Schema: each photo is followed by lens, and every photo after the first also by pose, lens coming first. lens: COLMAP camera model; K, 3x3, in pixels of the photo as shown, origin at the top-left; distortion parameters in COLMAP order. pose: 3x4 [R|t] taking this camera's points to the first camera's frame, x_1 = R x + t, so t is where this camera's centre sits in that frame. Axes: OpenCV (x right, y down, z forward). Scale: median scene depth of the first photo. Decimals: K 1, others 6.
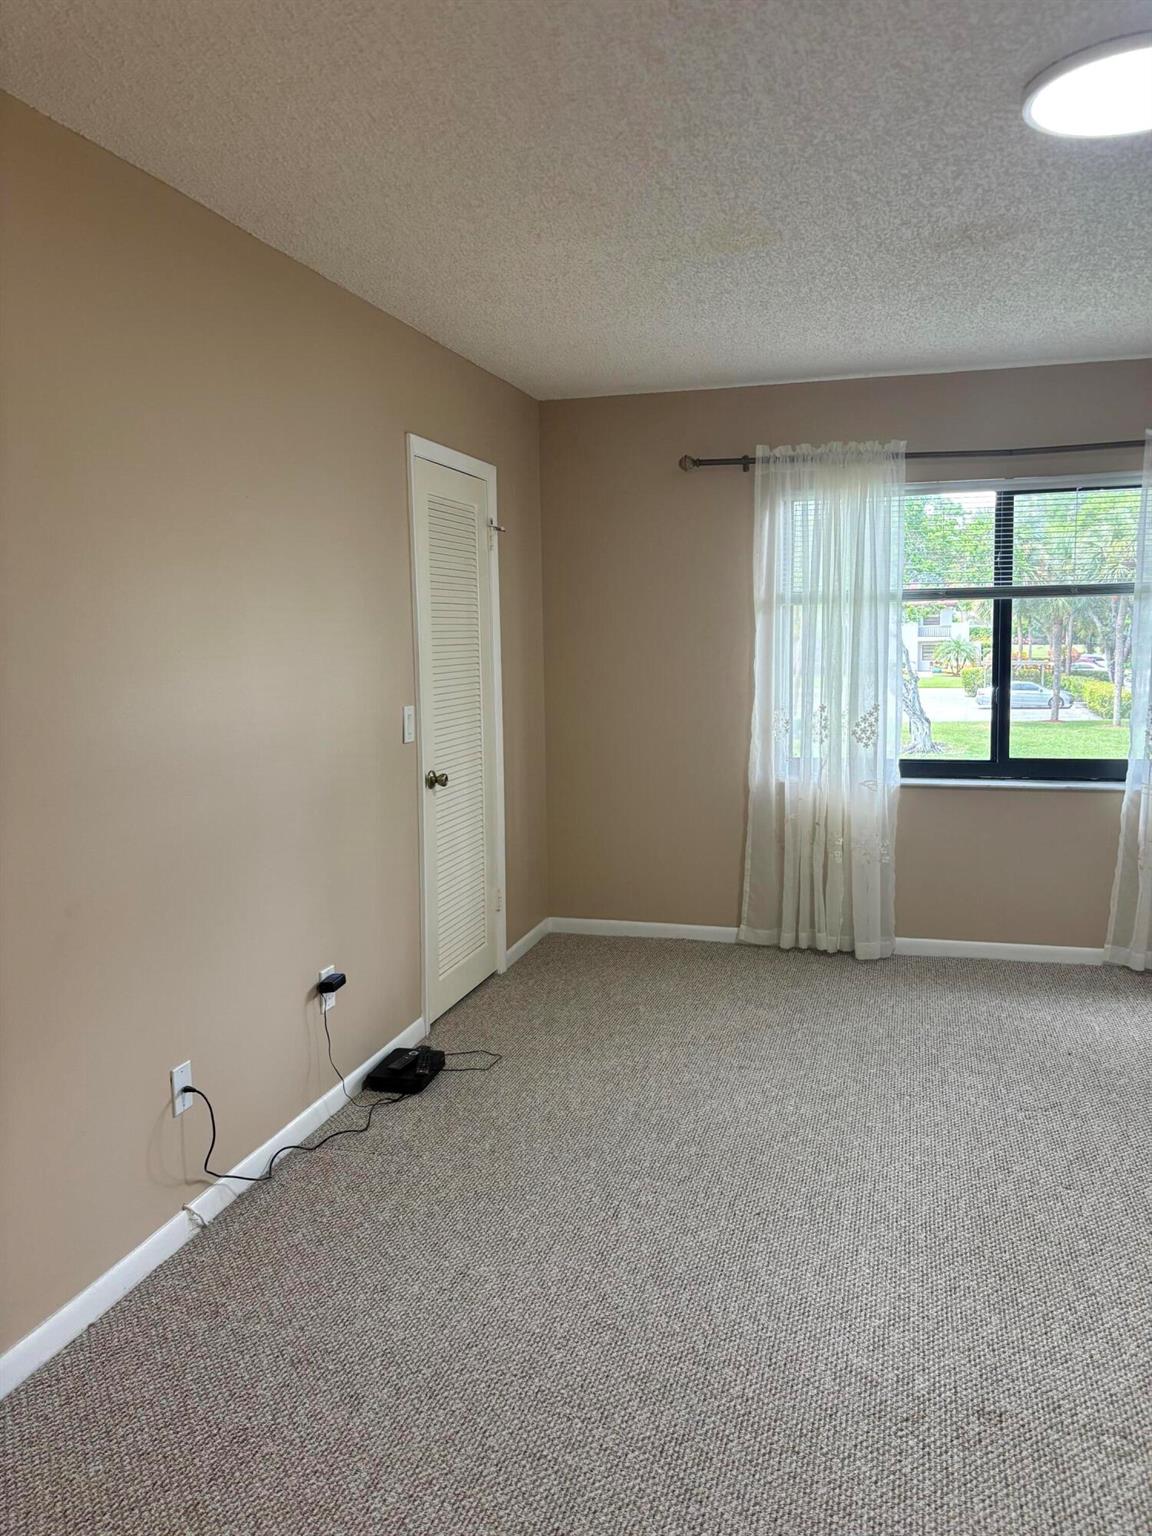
lens RADIAL K [[1180.0, 0, 576.0], [0, 1180.0, 768.0], [0, 0, 1]] dist [0.066604, -0.060220]
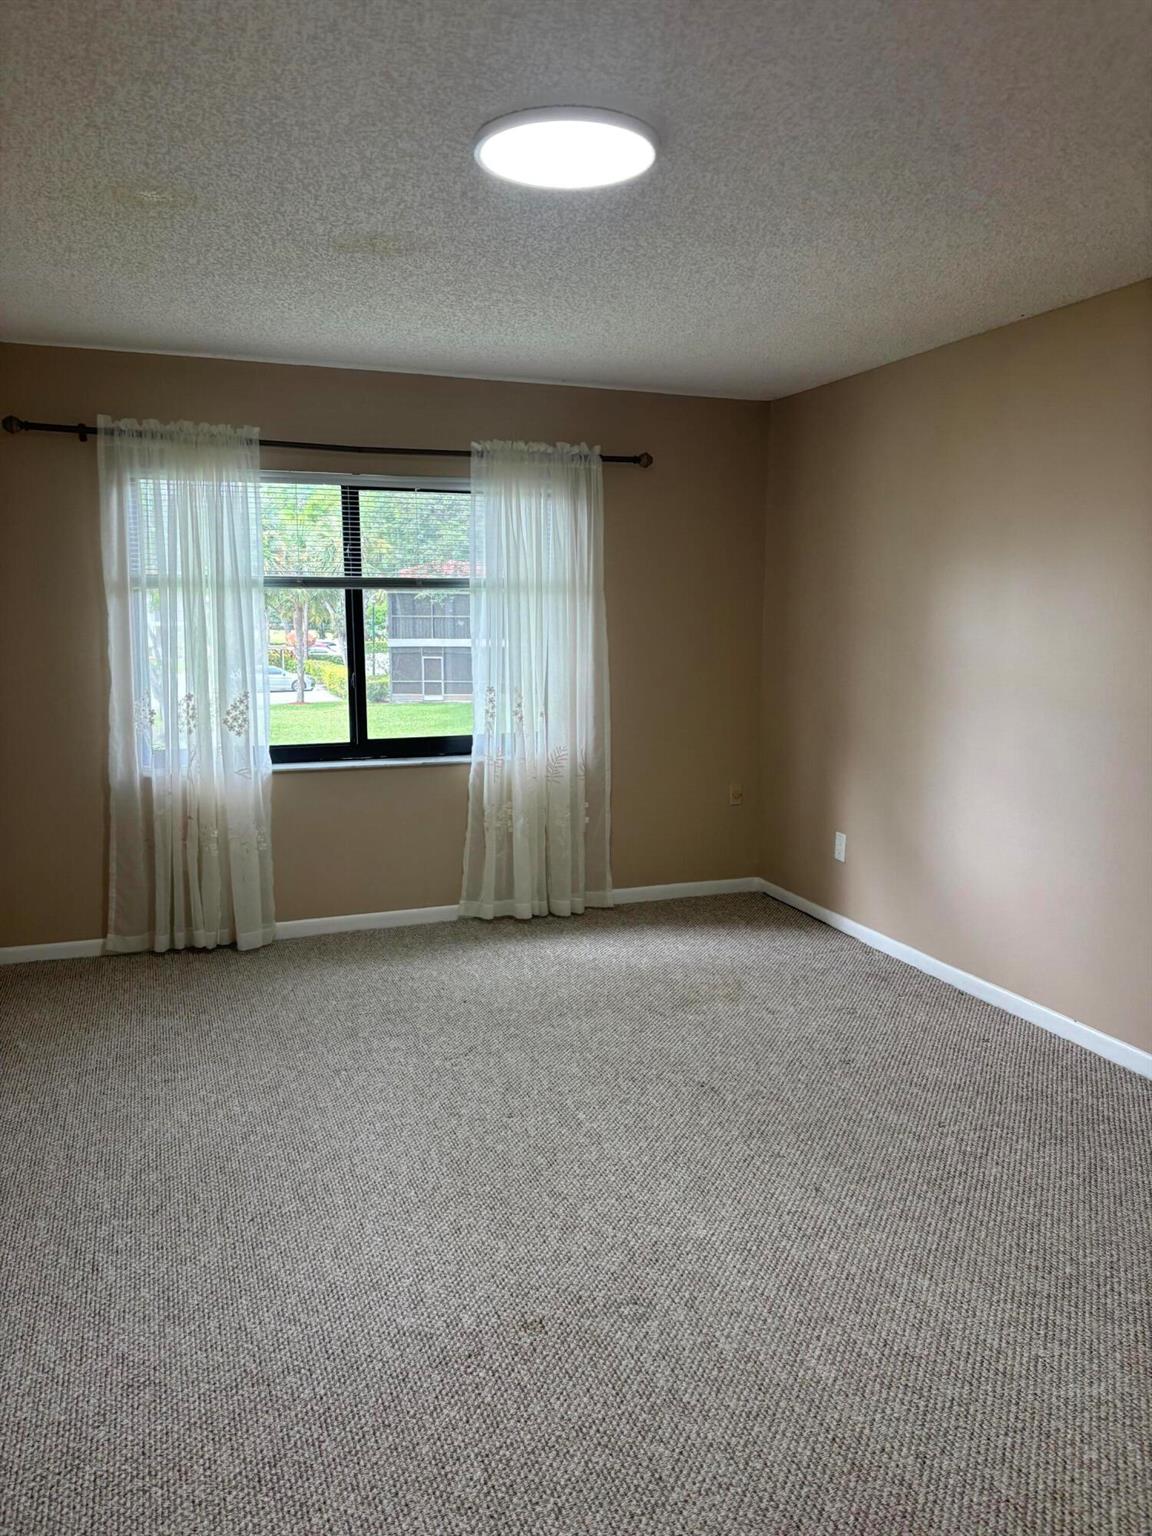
lens RADIAL K [[1184.9, 0, 576.0], [0, 1184.9, 768.0], [0, 0, 1]] dist [0.045452, -0.055245]
pose [[0.808388, -0.066726, 0.584856, -0.109482], [0.059347, 0.997731, 0.031802, -0.005380], [-0.585650, 0.009001, 0.810514, 0.033157]]
